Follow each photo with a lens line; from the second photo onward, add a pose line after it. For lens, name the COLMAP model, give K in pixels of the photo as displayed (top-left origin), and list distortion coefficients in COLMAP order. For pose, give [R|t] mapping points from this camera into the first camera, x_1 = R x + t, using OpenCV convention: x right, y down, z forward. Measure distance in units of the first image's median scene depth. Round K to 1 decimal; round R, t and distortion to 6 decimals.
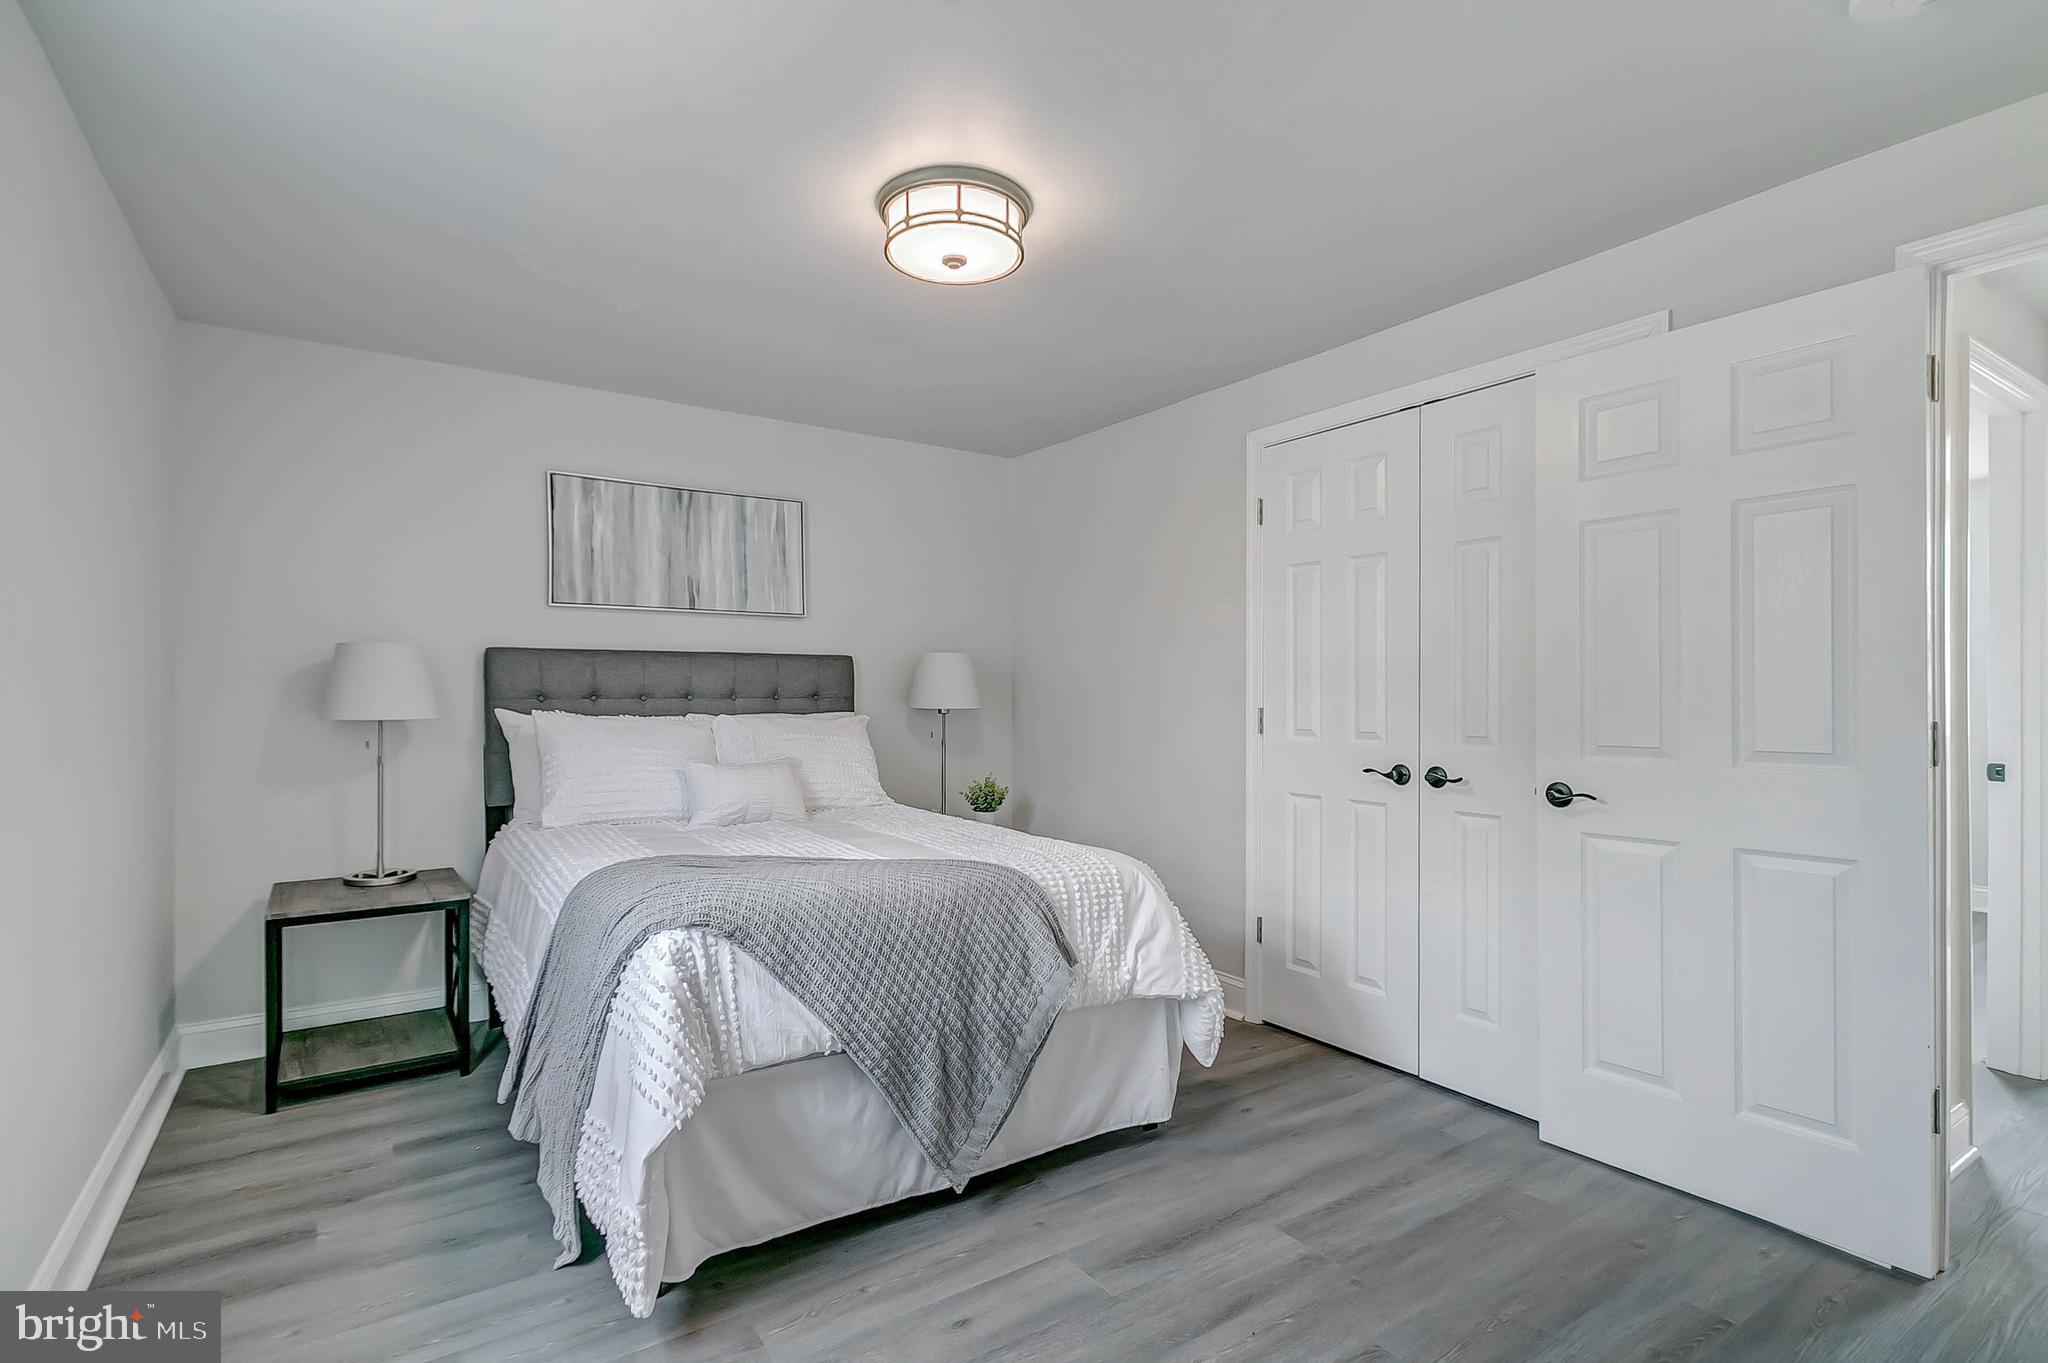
lens RADIAL K [[956.9, 0, 1014.7], [0, 956.9, 680.6], [0, 0, 1]] dist [0.002080, 0.000031]
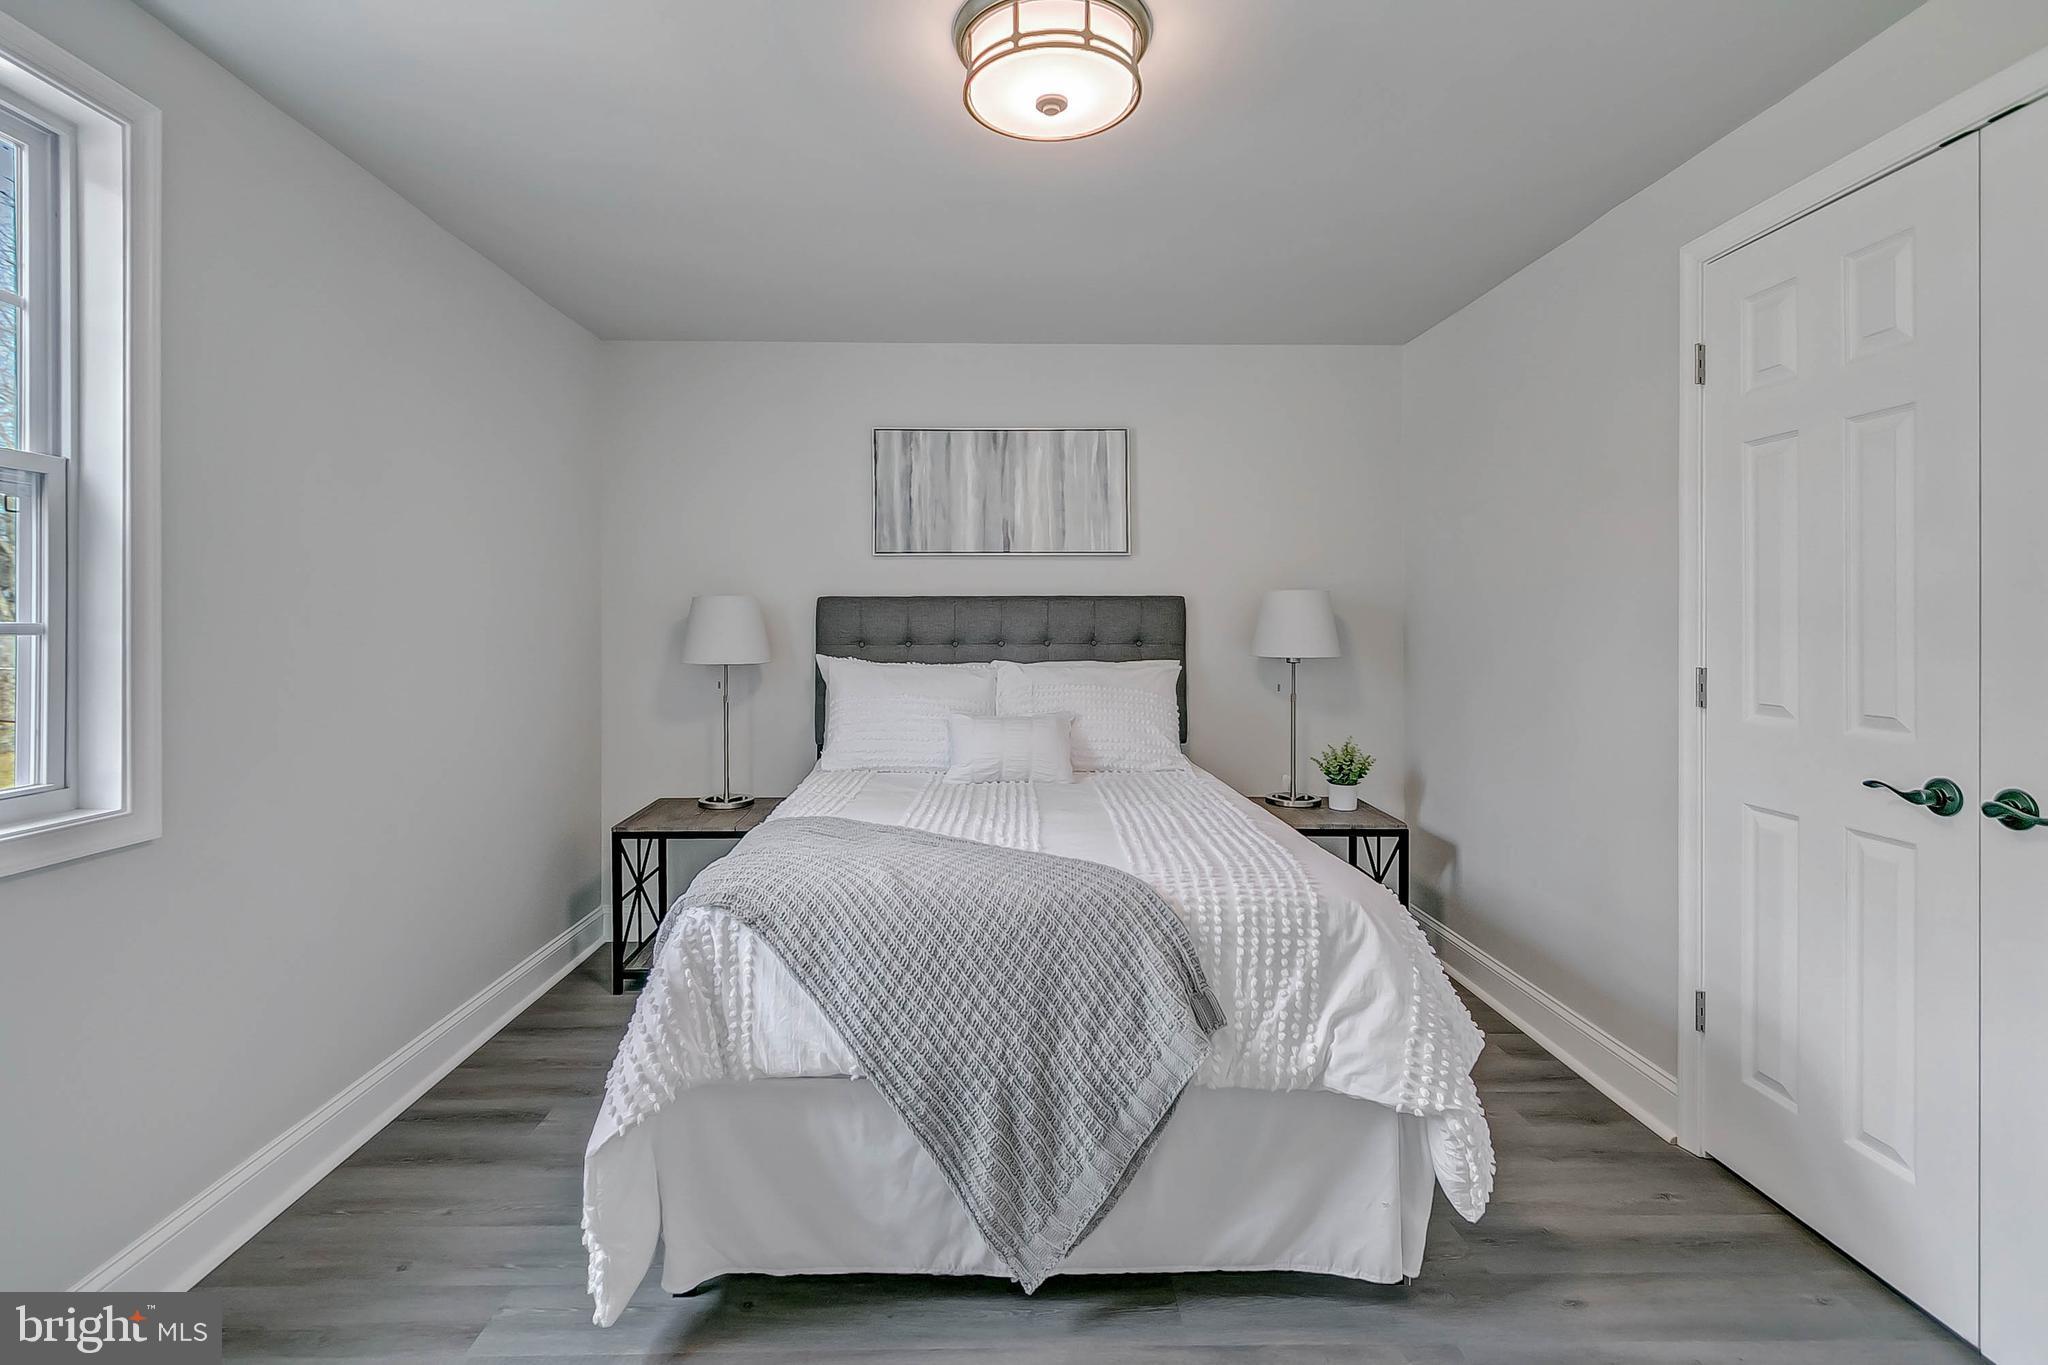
lens RADIAL K [[955.7, 0, 1019.7], [0, 955.7, 617.4], [0, 0, 1]] dist [0.003518, 0.000949]
pose [[0.842591, -0.006952, -0.538510, 0.314553], [0.009090, 0.999958, 0.001314, -0.015343], [0.538478, -0.006002, 0.842618, 0.297665]]
